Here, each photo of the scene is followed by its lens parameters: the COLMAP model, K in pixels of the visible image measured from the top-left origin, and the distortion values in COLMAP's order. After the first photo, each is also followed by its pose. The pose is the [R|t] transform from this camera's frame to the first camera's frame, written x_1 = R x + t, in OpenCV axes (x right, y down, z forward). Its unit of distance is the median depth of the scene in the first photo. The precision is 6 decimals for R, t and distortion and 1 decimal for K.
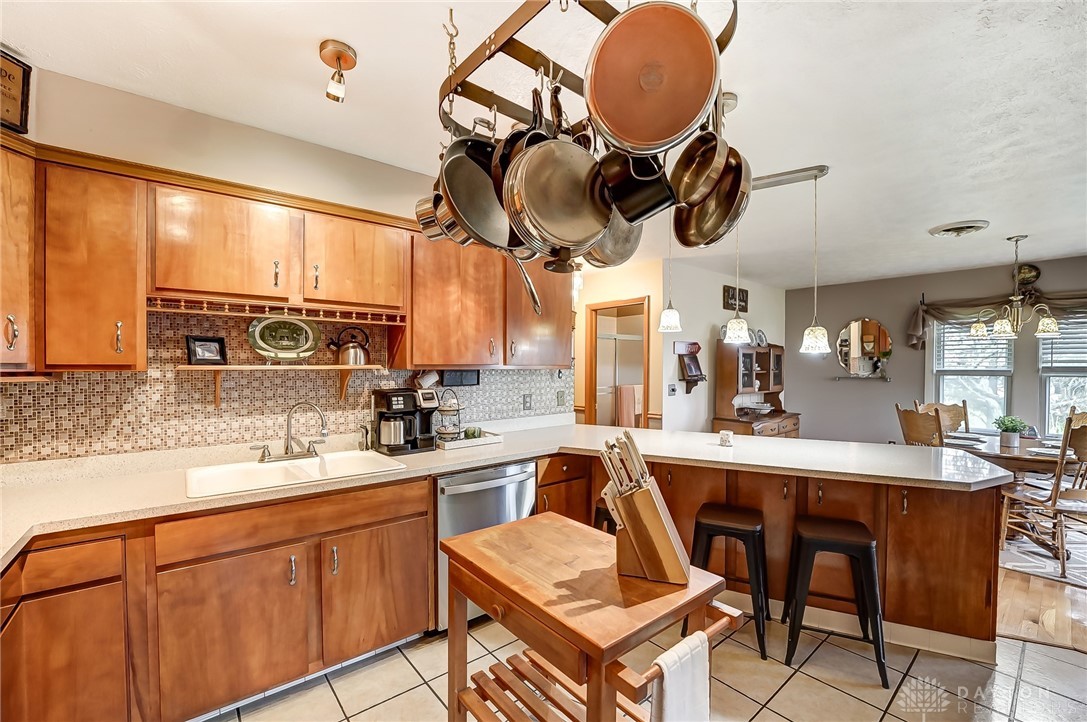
lens RADIAL K [[445.8, 0, 544.8], [0, 445.8, 365.7], [0, 0, 1]] dist [-0.024122, 0.000204]
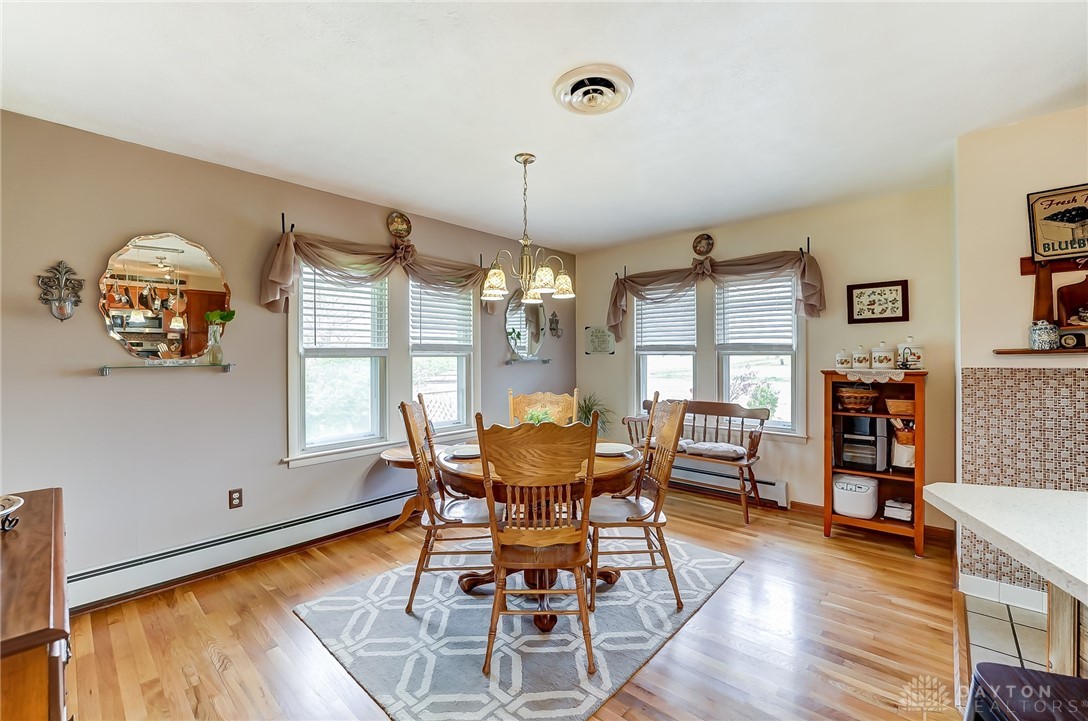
lens RADIAL K [[446.3, 0, 542.3], [0, 446.3, 355.5], [0, 0, 1]] dist [-0.028022, 0.000009]
pose [[-0.133906, -0.004378, 0.990984, 0.291174], [0.006398, 0.999966, 0.005282, 0.020570], [-0.990973, 0.007047, -0.133873, 0.861290]]
